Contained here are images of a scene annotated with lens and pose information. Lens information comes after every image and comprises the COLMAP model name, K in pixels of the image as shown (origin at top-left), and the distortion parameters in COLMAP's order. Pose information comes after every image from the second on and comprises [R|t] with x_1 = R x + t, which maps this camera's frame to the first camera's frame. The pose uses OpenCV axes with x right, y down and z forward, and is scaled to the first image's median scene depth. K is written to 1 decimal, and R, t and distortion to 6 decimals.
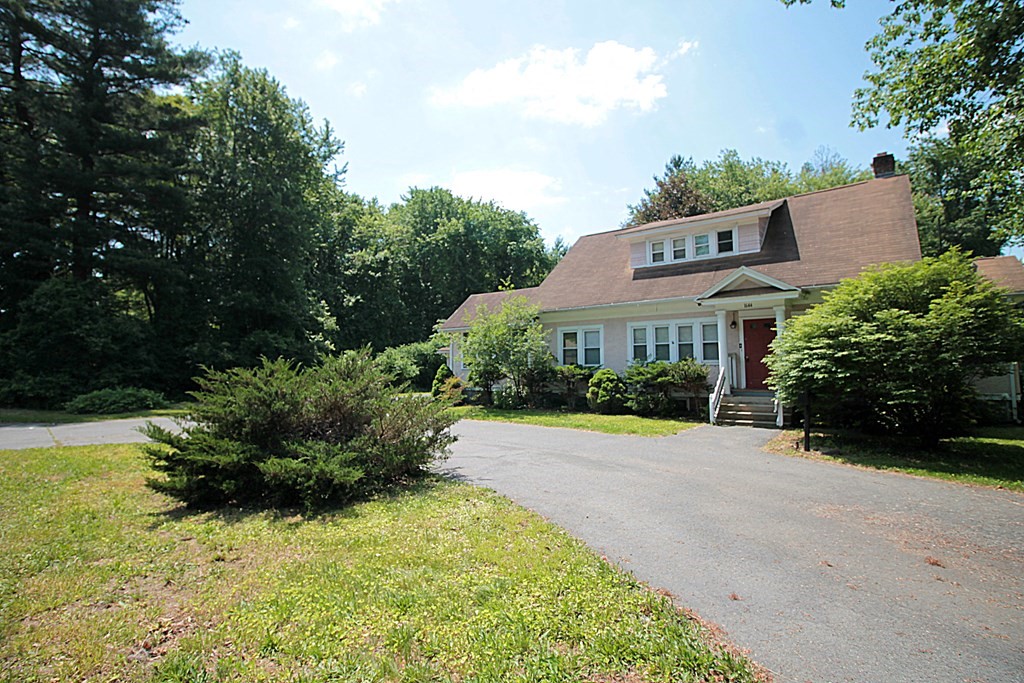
lens RADIAL K [[488.9, 0, 511.0], [0, 488.9, 327.7], [0, 0, 1]] dist [-0.001581, -0.011472]
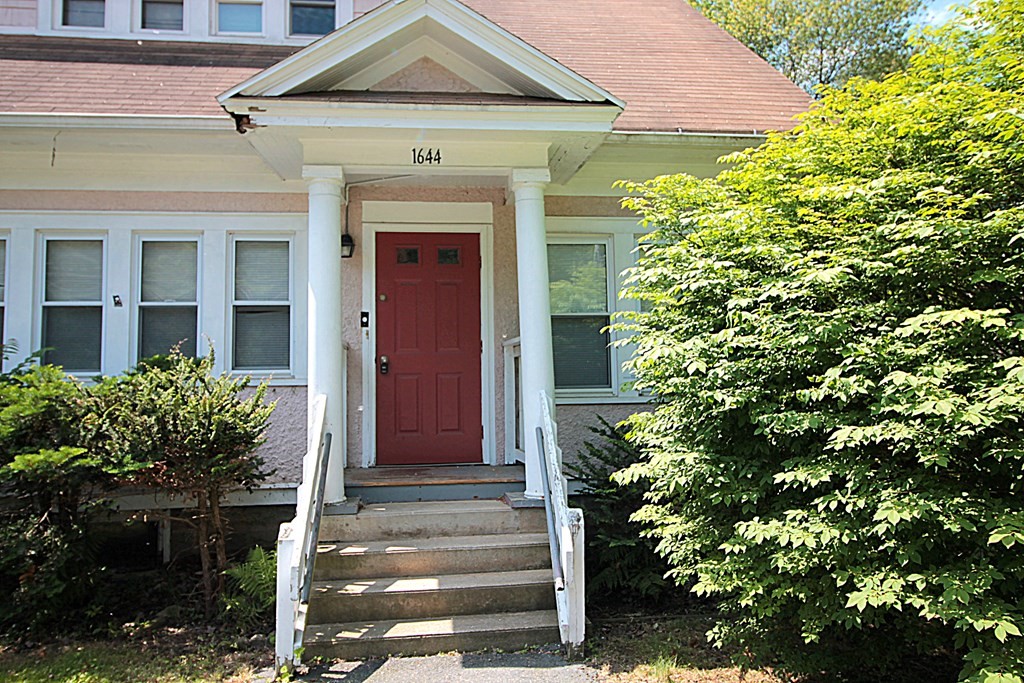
lens RADIAL K [[723.5, 0, 497.4], [0, 723.5, 326.1], [0, 0, 1]] dist [0.008988, -0.002975]
pose [[0.710156, 0.051627, 0.702149, 0.225251], [-0.045230, 0.998593, -0.027679, 0.049769], [-0.702590, -0.012102, 0.711492, 0.641393]]
